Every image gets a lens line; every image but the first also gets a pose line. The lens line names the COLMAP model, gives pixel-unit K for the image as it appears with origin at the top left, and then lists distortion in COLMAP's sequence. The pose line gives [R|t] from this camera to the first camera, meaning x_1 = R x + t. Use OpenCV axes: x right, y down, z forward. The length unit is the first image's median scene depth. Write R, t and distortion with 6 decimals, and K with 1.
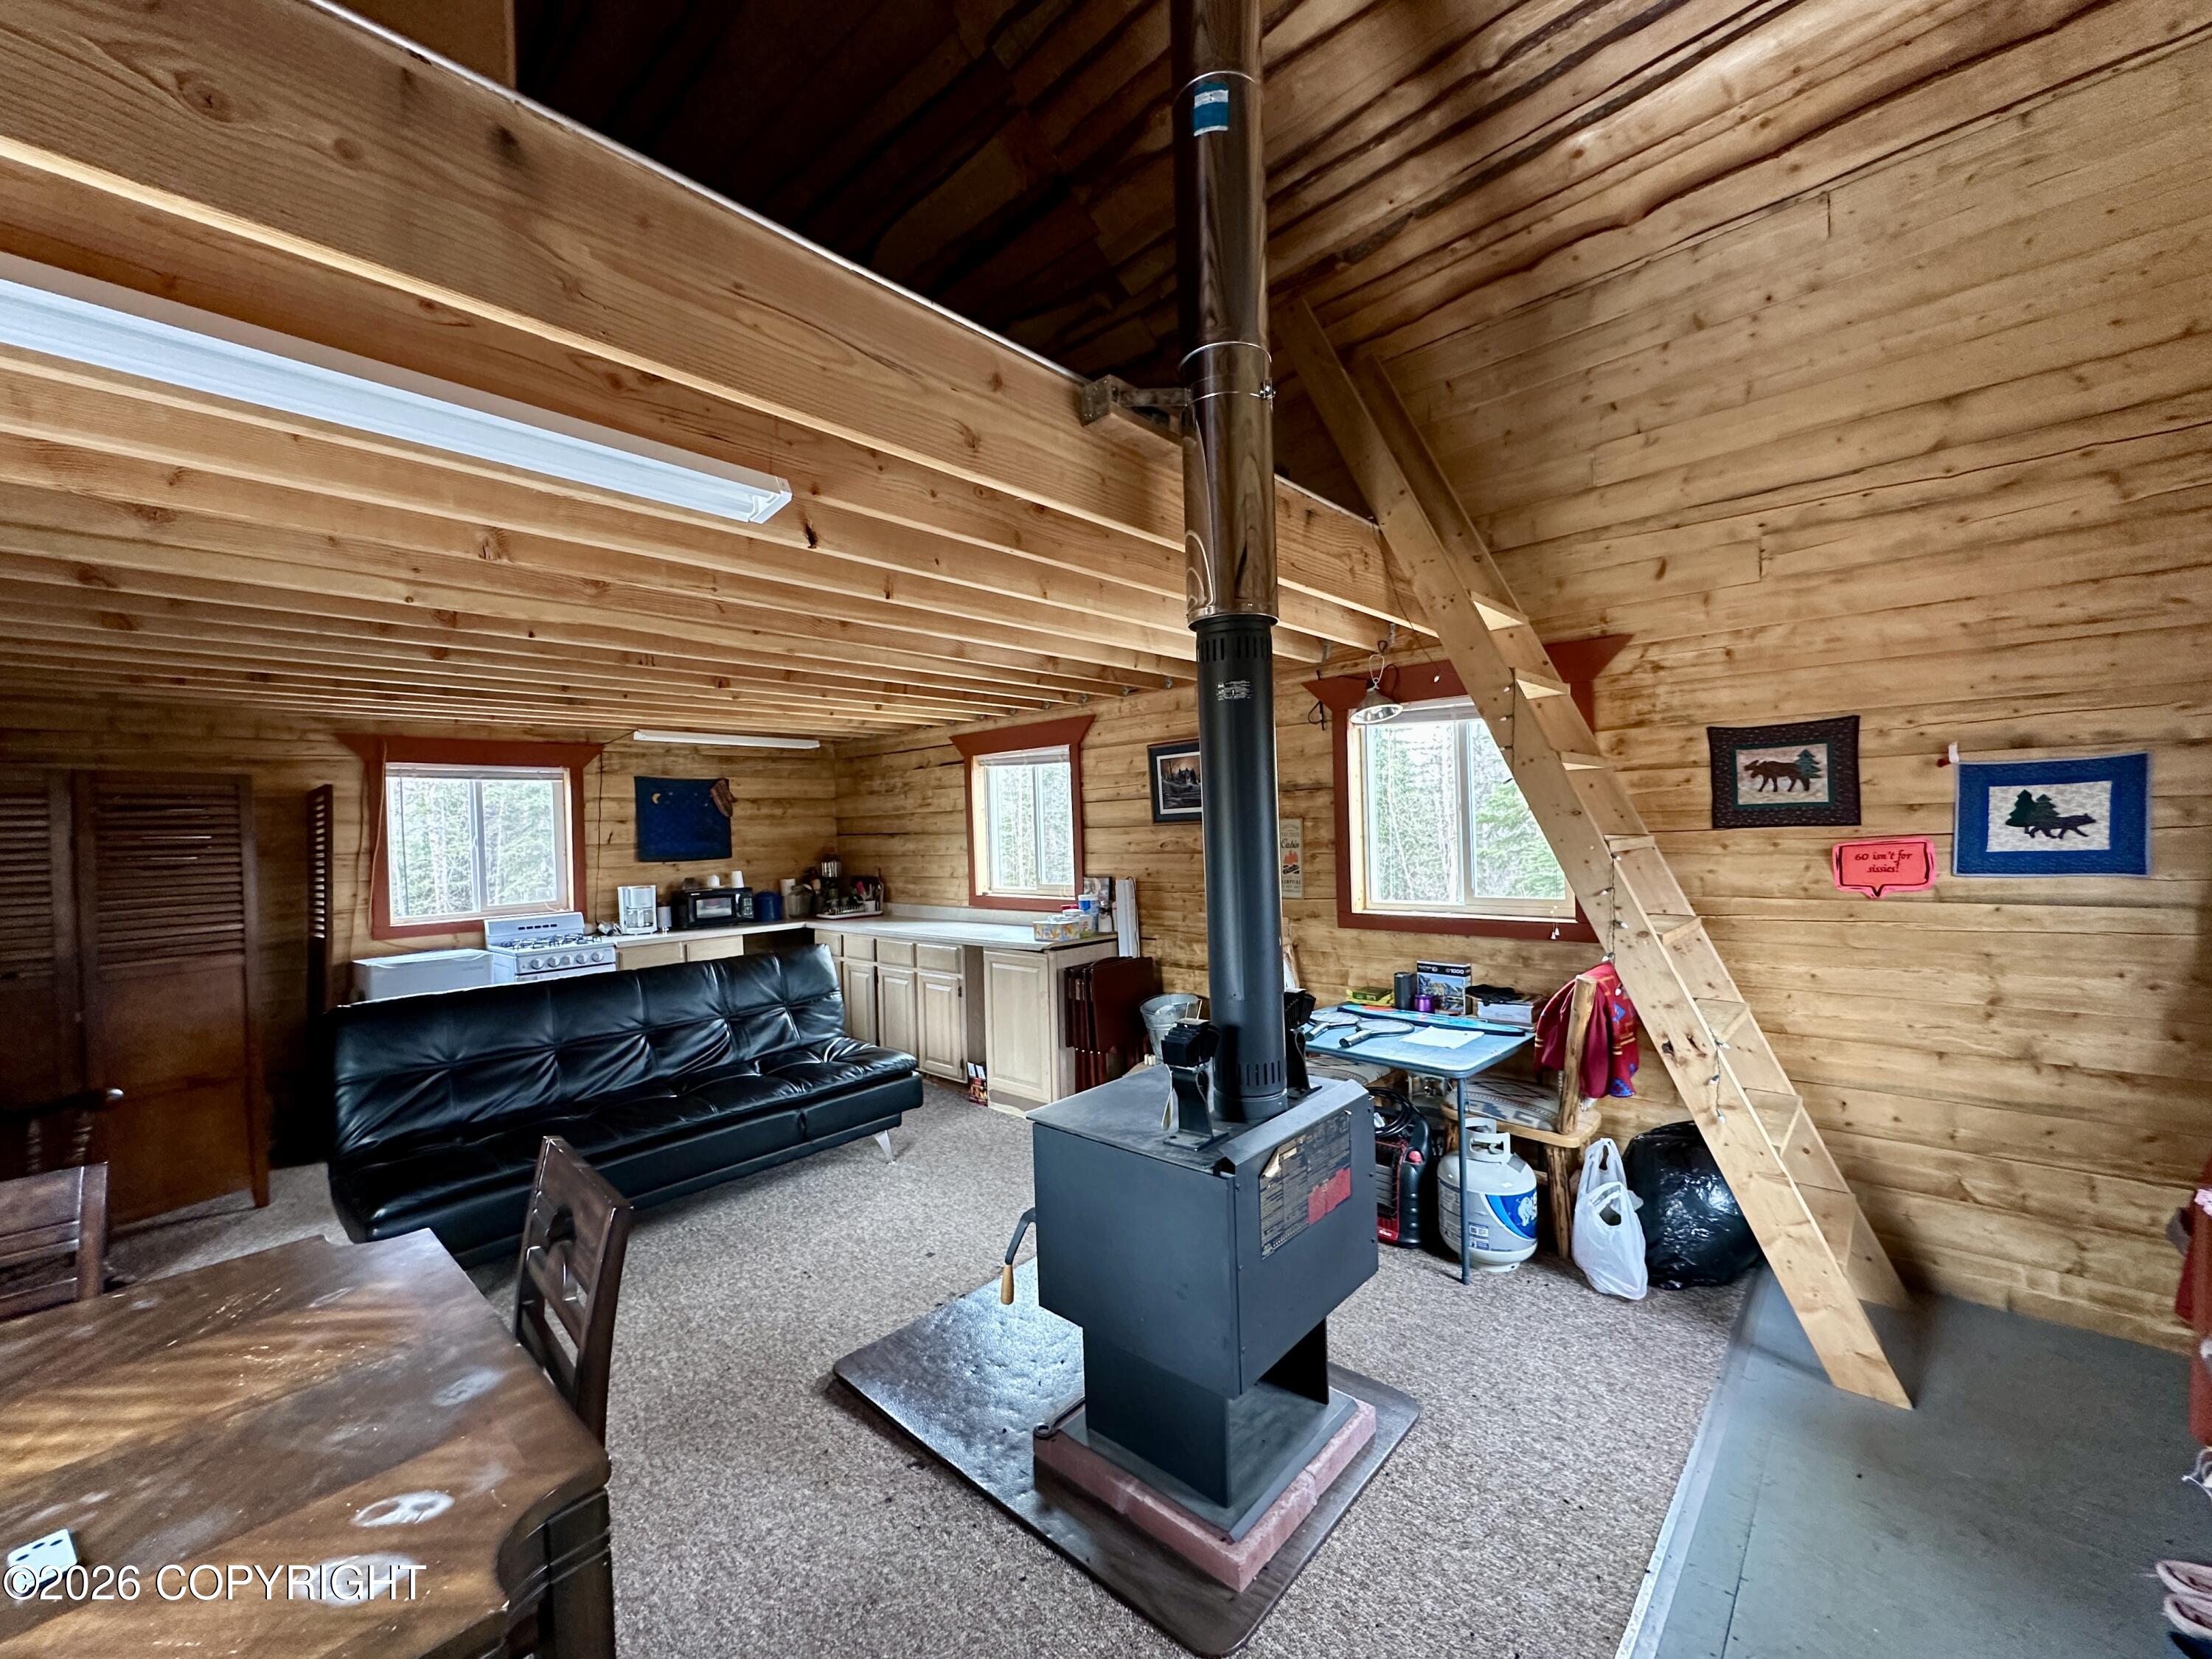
lens RADIAL K [[881.8, 0, 1107.4], [0, 881.8, 834.7], [0, 0, 1]] dist [0.000337, -0.000382]
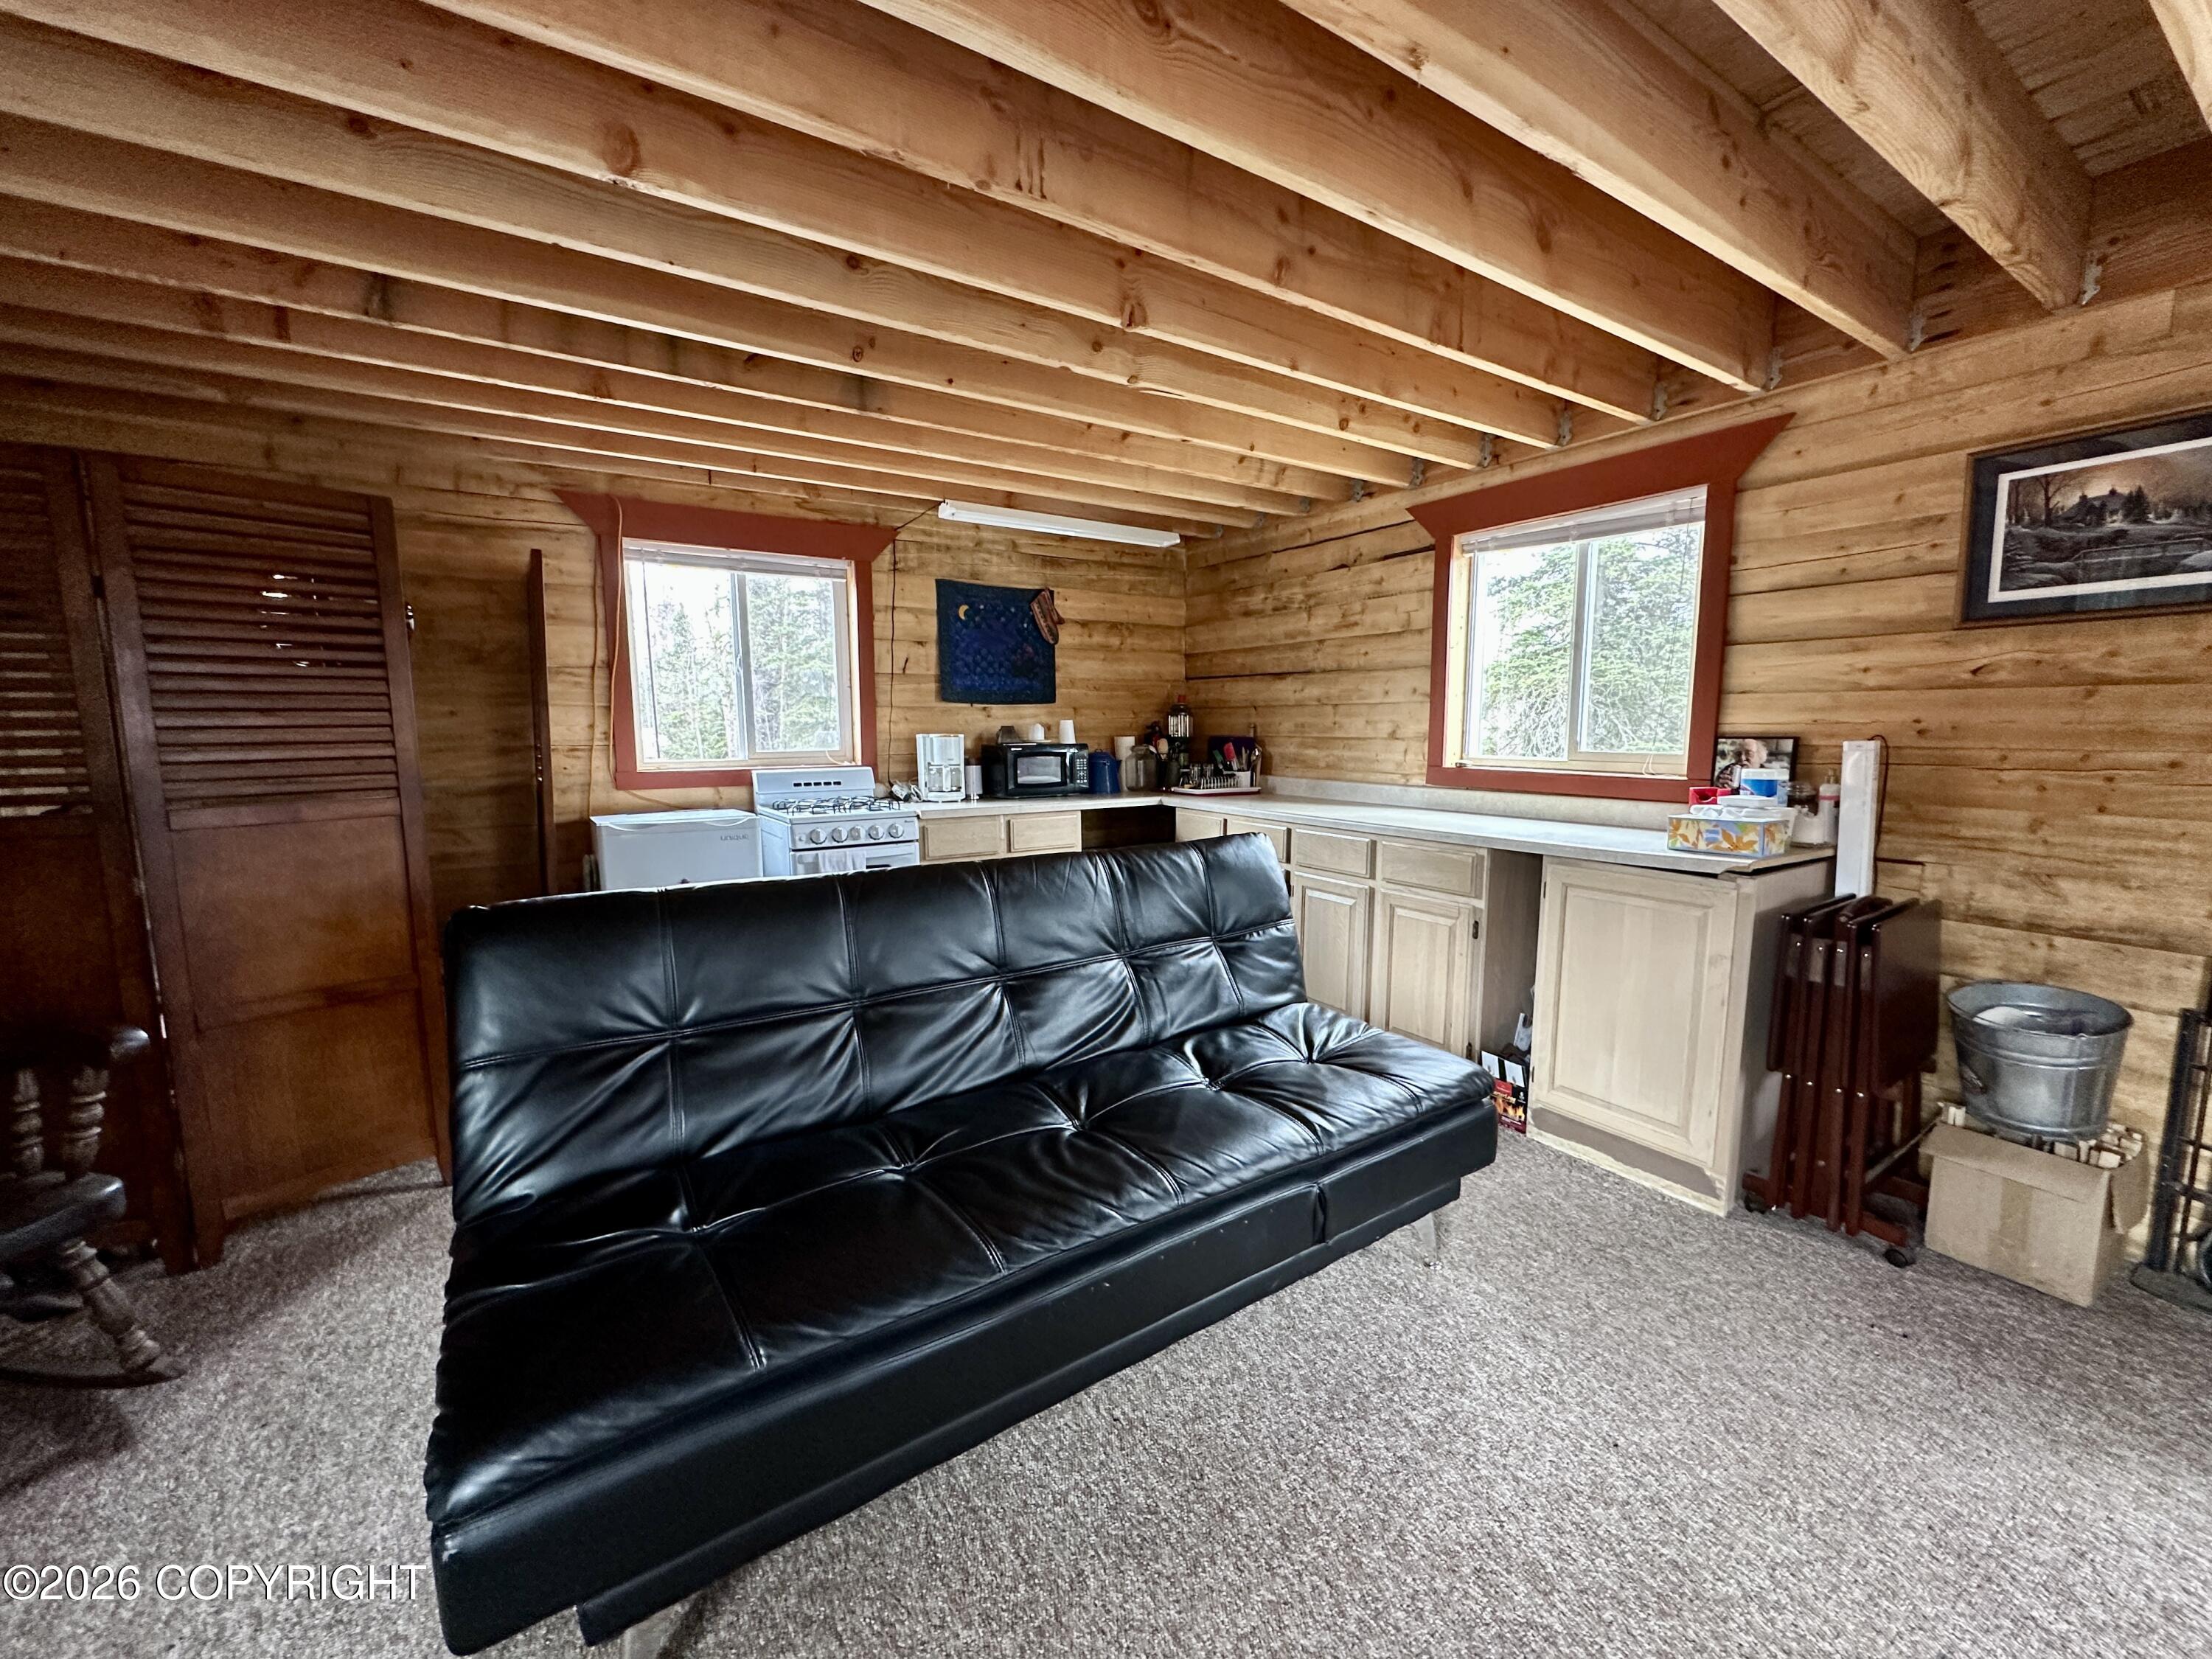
lens RADIAL K [[881.8, 0, 1108.5], [0, 881.8, 834.1], [0, 0, 1]] dist [0.000337, -0.000382]
pose [[0.967617, 0.060558, -0.245052, -0.365979], [-0.030113, 0.991556, 0.126132, 0.072723], [0.250621, -0.114668, 0.961270, 0.559491]]
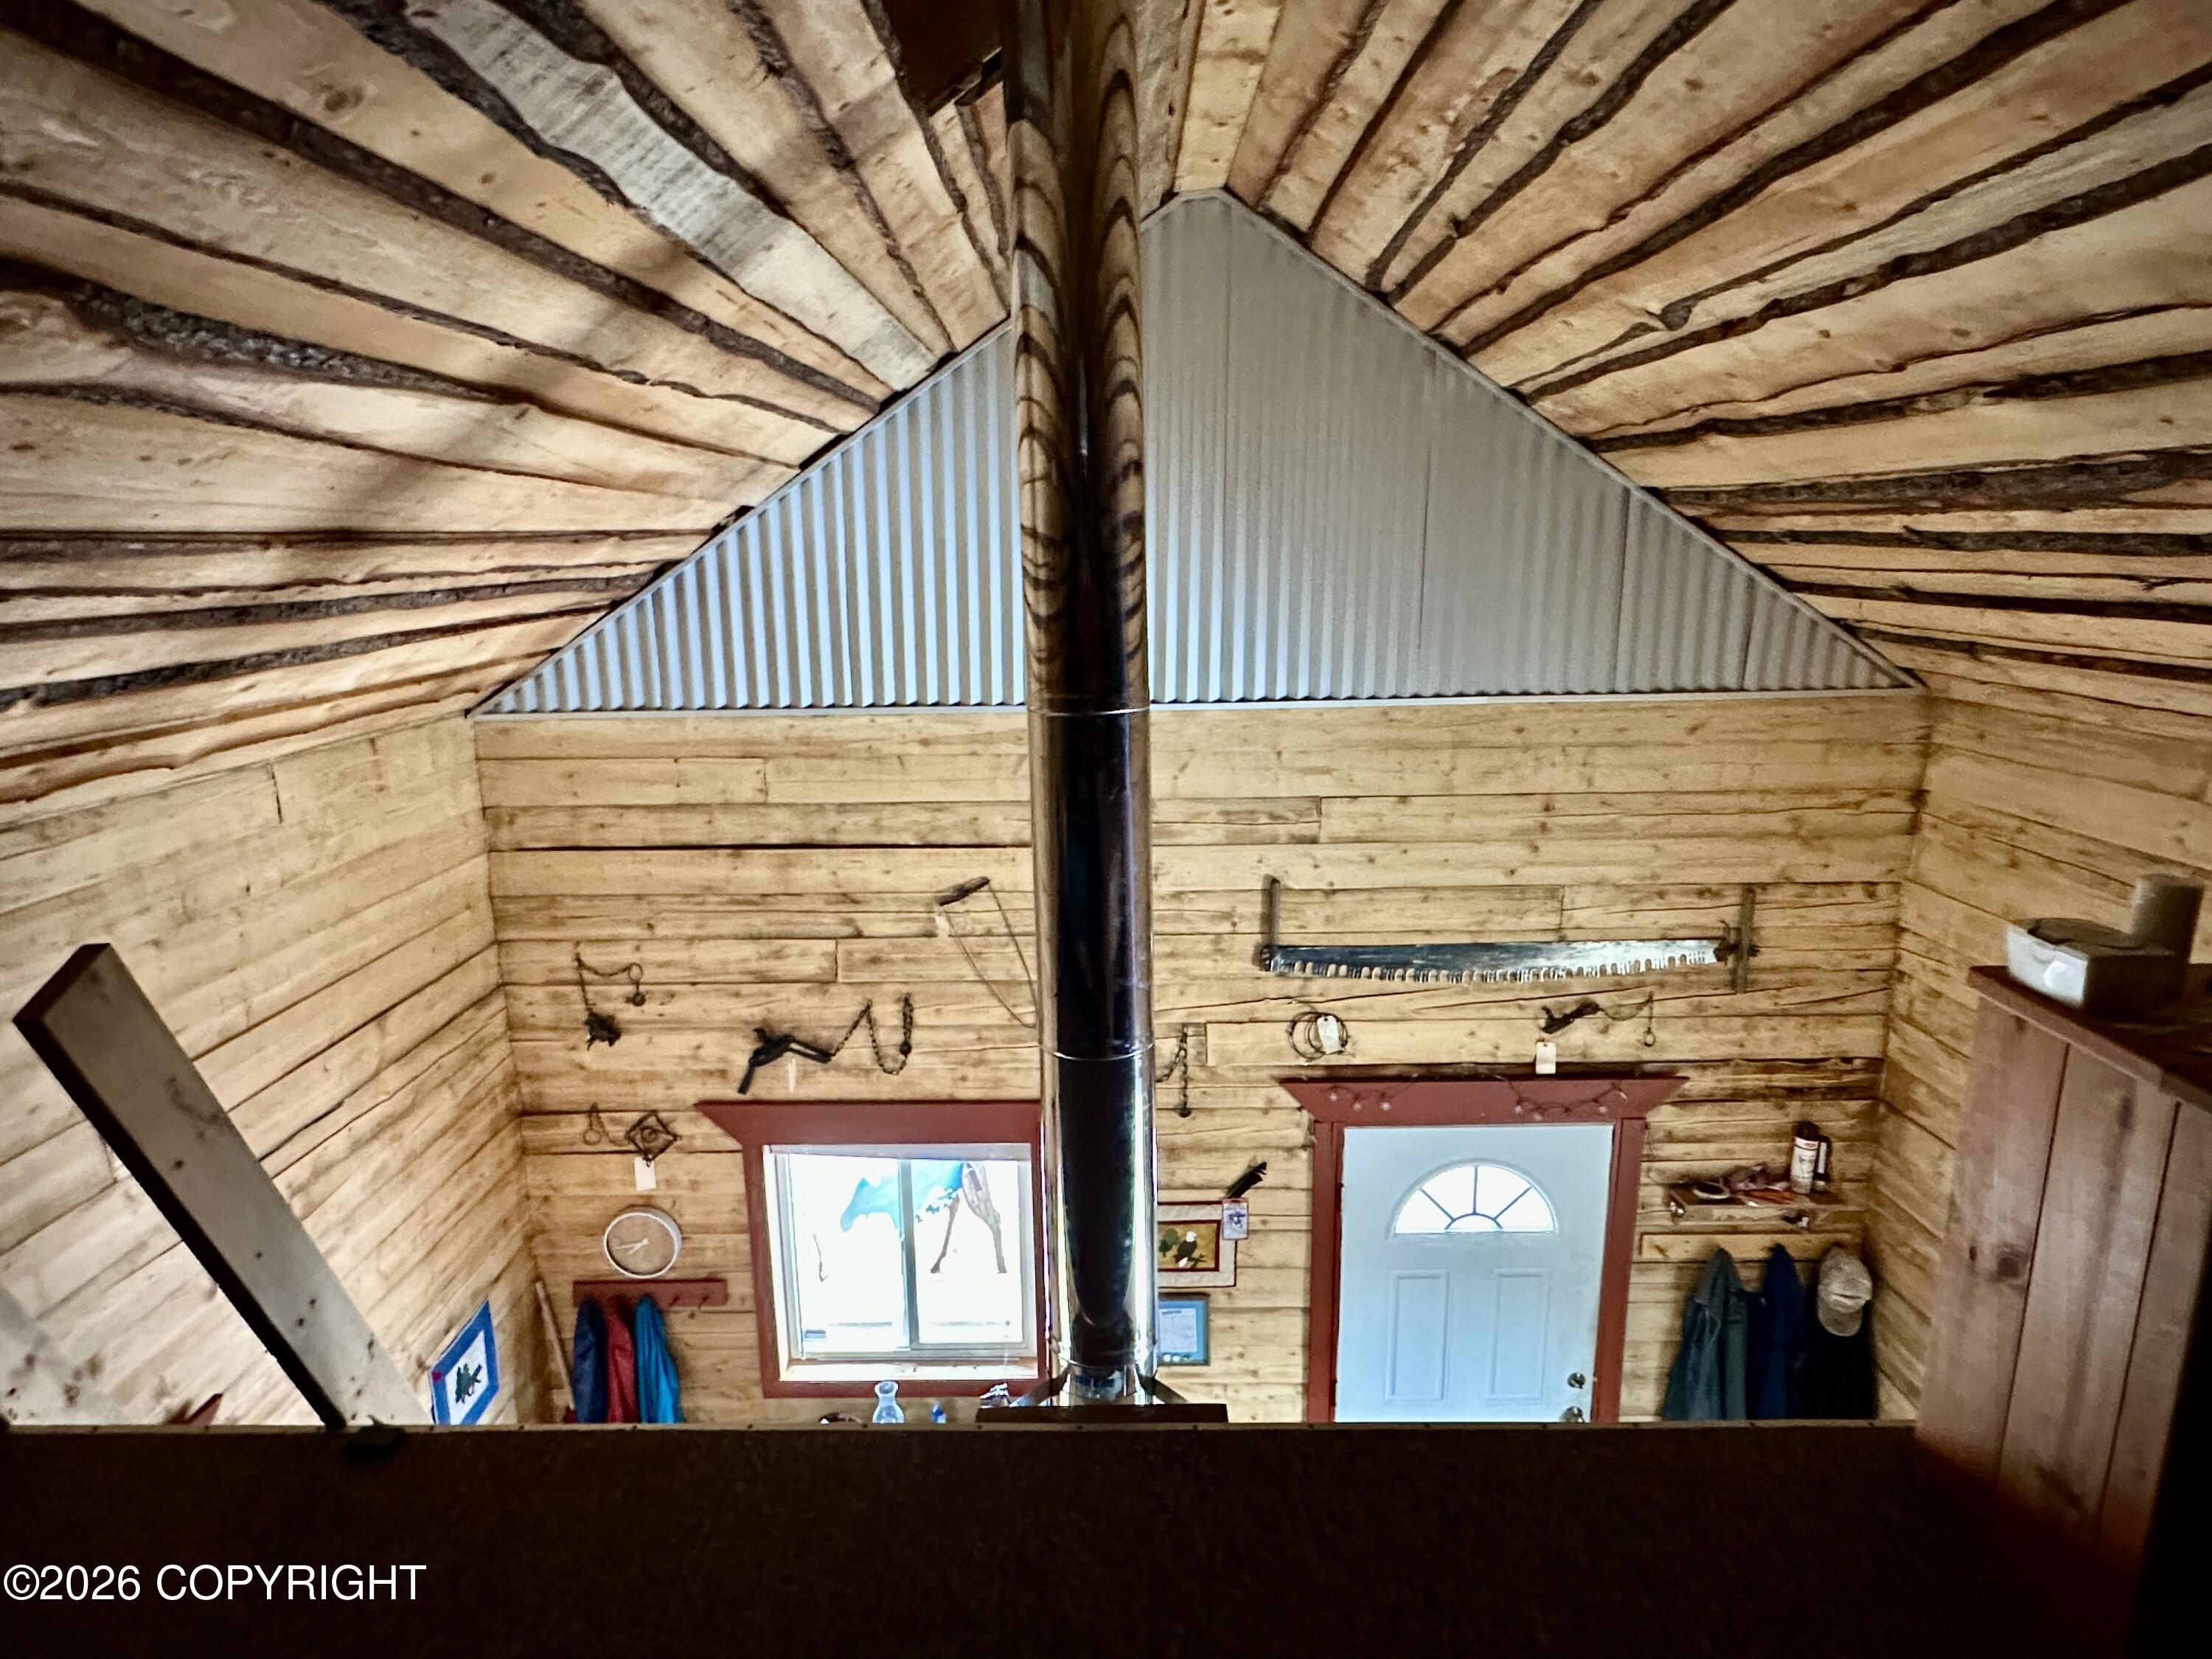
lens RADIAL K [[1274.4, 0, 1092.0], [0, 1274.4, 844.6], [0, 0, 1]] dist [-0.005958, 0.004109]
pose [[-0.671930, -0.123543, 0.730238, -0.374060], [0.038892, 0.978742, 0.201372, -0.688813], [-0.739593, 0.163708, -0.652841, 0.970495]]
